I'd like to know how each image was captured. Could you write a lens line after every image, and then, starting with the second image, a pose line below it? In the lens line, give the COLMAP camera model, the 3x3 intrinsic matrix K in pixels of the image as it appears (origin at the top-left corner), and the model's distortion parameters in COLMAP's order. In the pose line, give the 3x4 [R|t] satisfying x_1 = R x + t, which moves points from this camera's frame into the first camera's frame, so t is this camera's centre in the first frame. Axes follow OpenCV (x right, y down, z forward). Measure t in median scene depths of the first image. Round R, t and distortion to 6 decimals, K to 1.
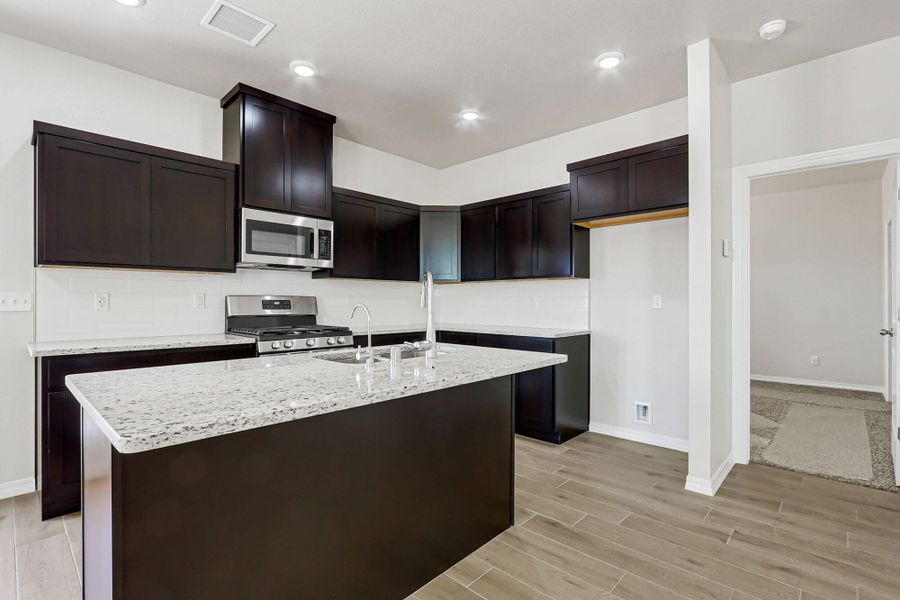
lens RADIAL K [[422.1, 0, 456.1], [0, 422.1, 302.4], [0, 0, 1]] dist [-0.017461, 0.000087]
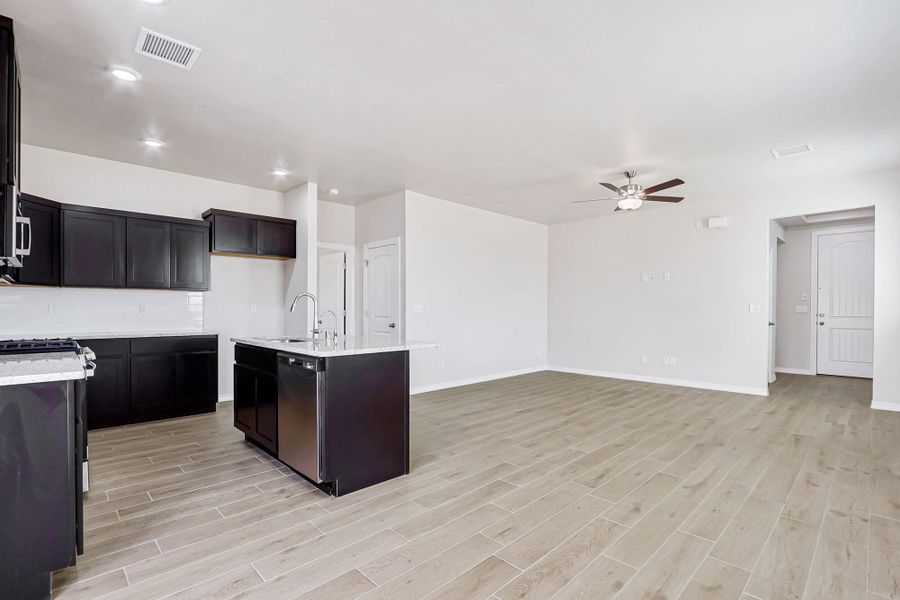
lens RADIAL K [[422.1, 0, 456.1], [0, 422.1, 302.4], [0, 0, 1]] dist [-0.017461, 0.000087]
pose [[0.051311, 0.010503, 0.998628, -1.084471], [-0.001177, 0.999945, -0.010456, -0.009730], [-0.998682, -0.000639, 0.051320, 0.141660]]
